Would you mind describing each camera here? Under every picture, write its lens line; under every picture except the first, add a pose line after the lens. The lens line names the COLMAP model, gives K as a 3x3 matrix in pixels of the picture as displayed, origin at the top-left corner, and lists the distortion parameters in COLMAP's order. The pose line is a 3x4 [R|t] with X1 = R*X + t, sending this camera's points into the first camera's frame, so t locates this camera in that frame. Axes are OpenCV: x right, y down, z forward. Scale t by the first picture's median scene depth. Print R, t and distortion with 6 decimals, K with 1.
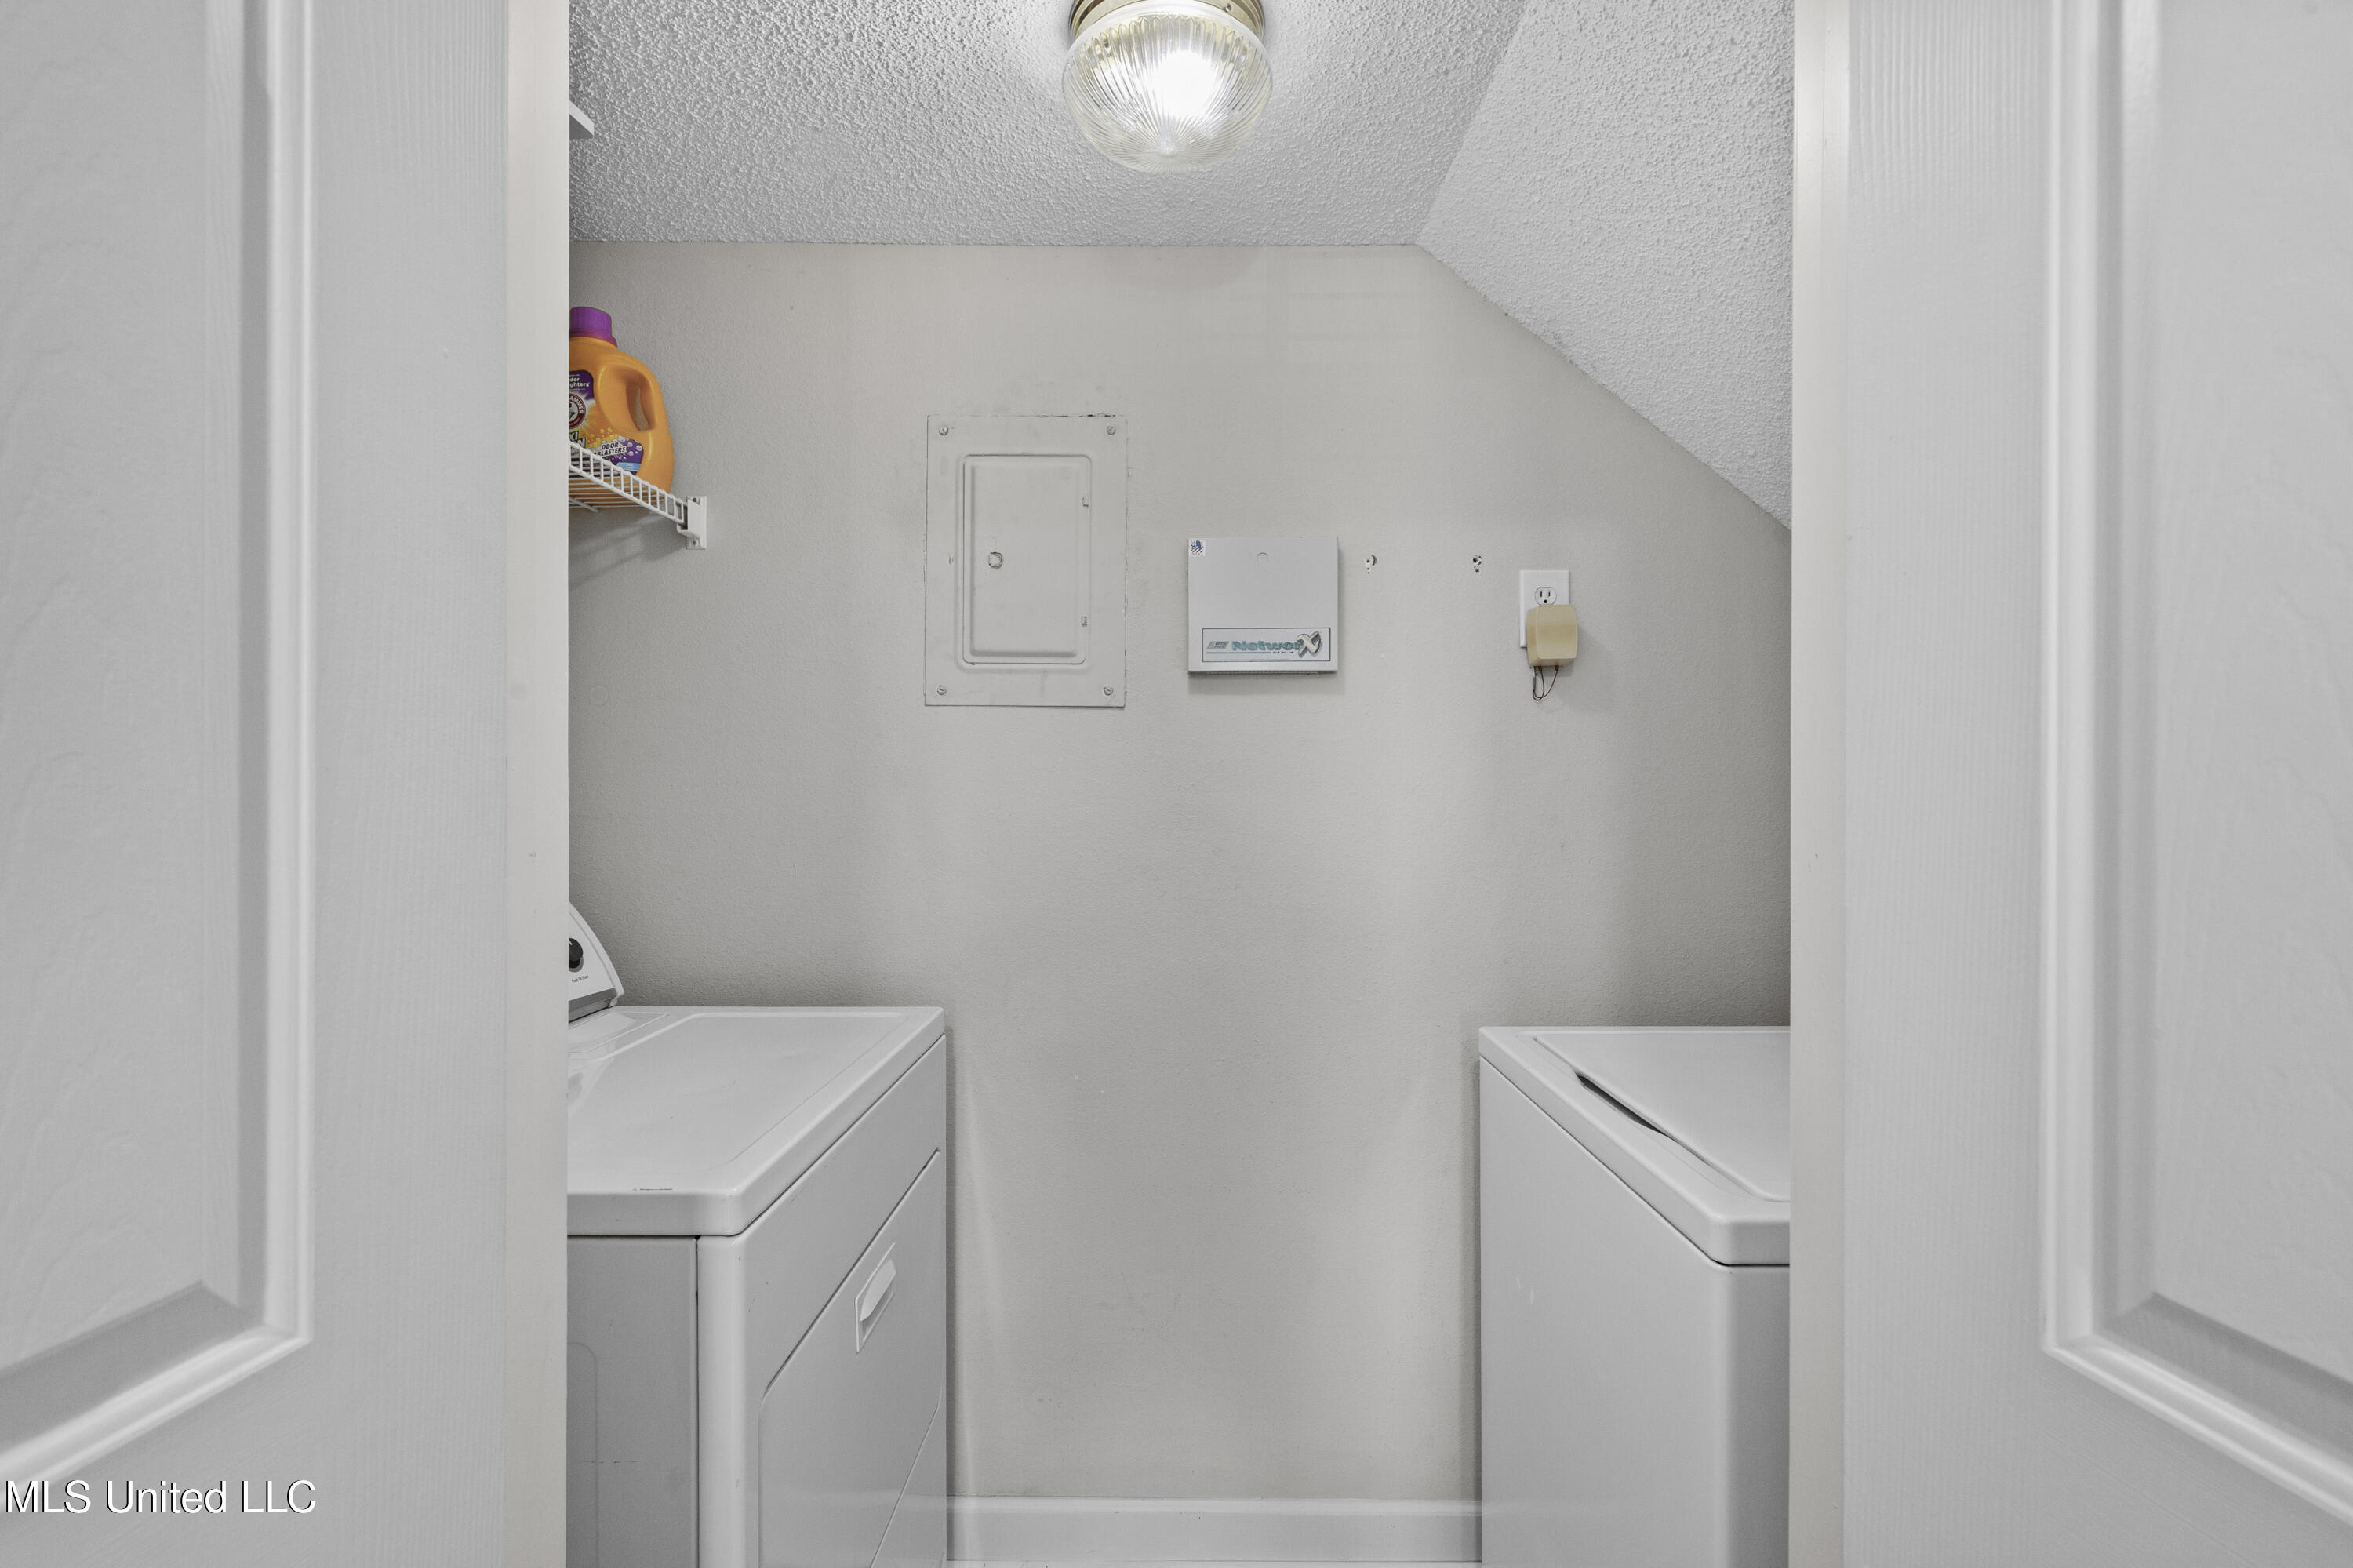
lens RADIAL K [[1064.9, 0, 1173.6], [0, 1064.9, 787.4], [0, 0, 1]] dist [0.009785, -0.001549]
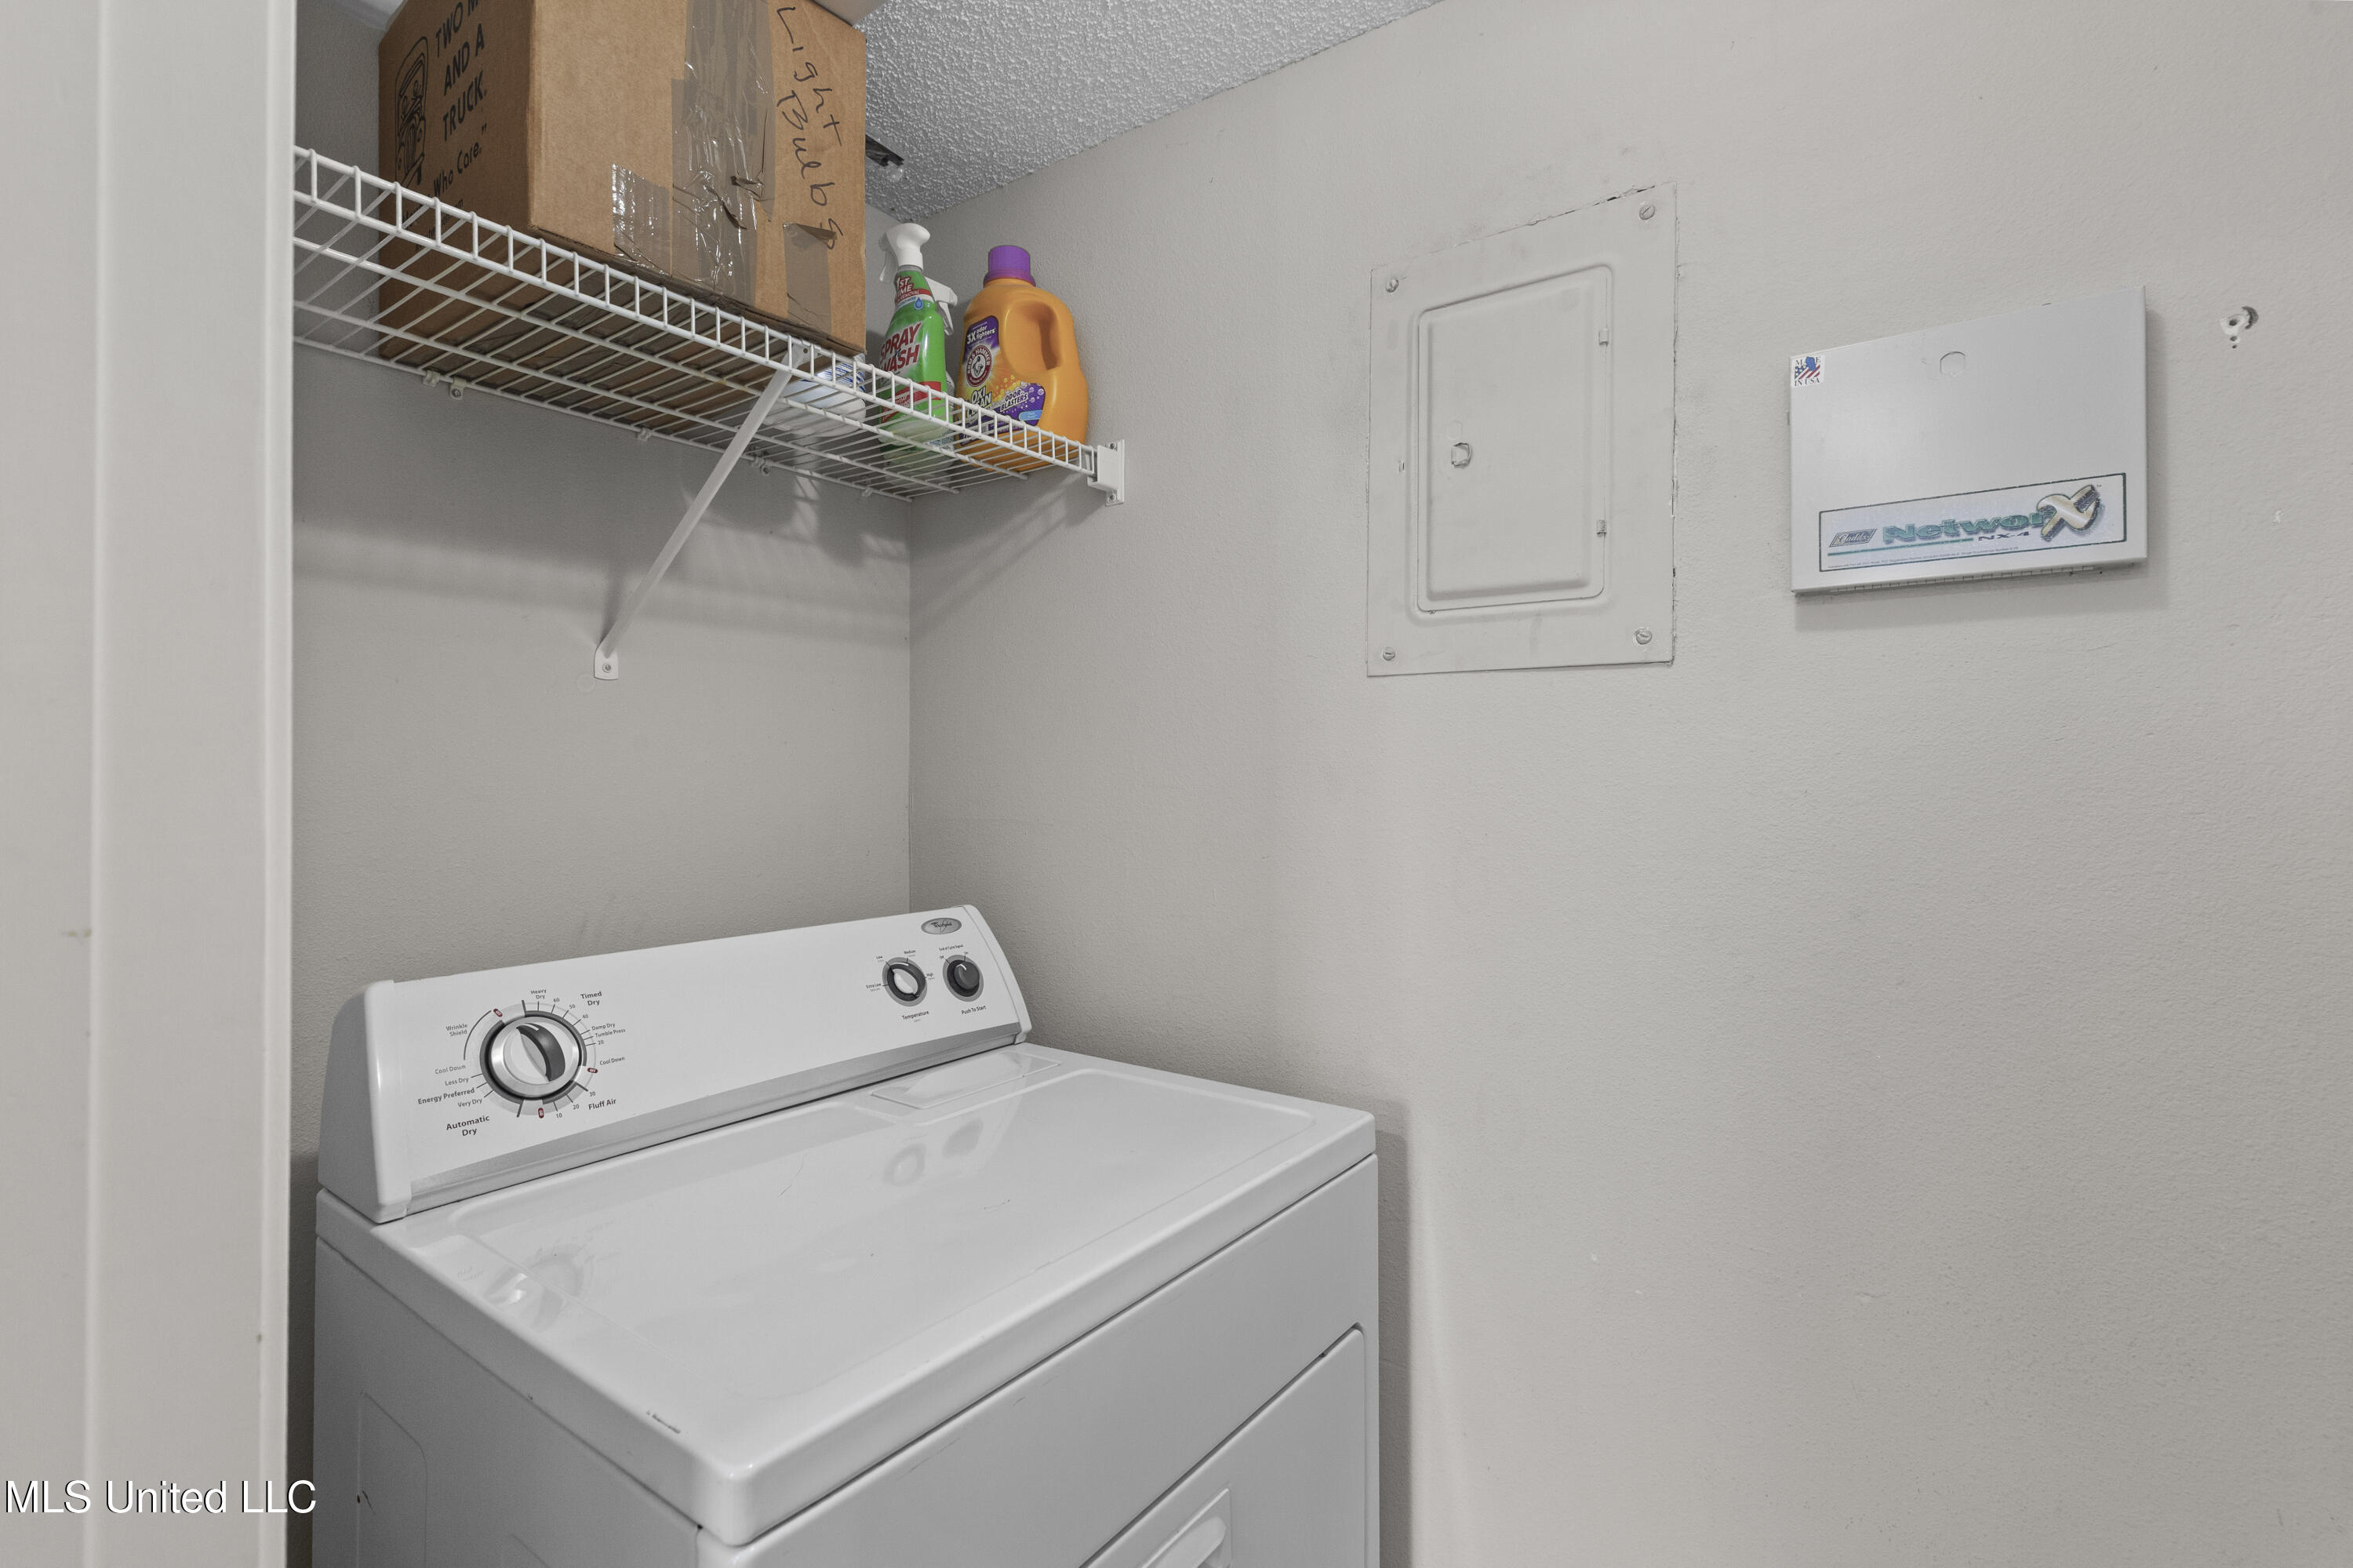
lens RADIAL K [[1064.9, 0, 1186.4], [0, 1064.9, 766.0], [0, 0, 1]] dist [0.009785, -0.001549]
pose [[0.816415, -0.005796, -0.577437, 0.078937], [-0.002592, 0.999903, -0.013701, -0.007057], [0.577460, 0.012682, 0.816320, 0.349912]]
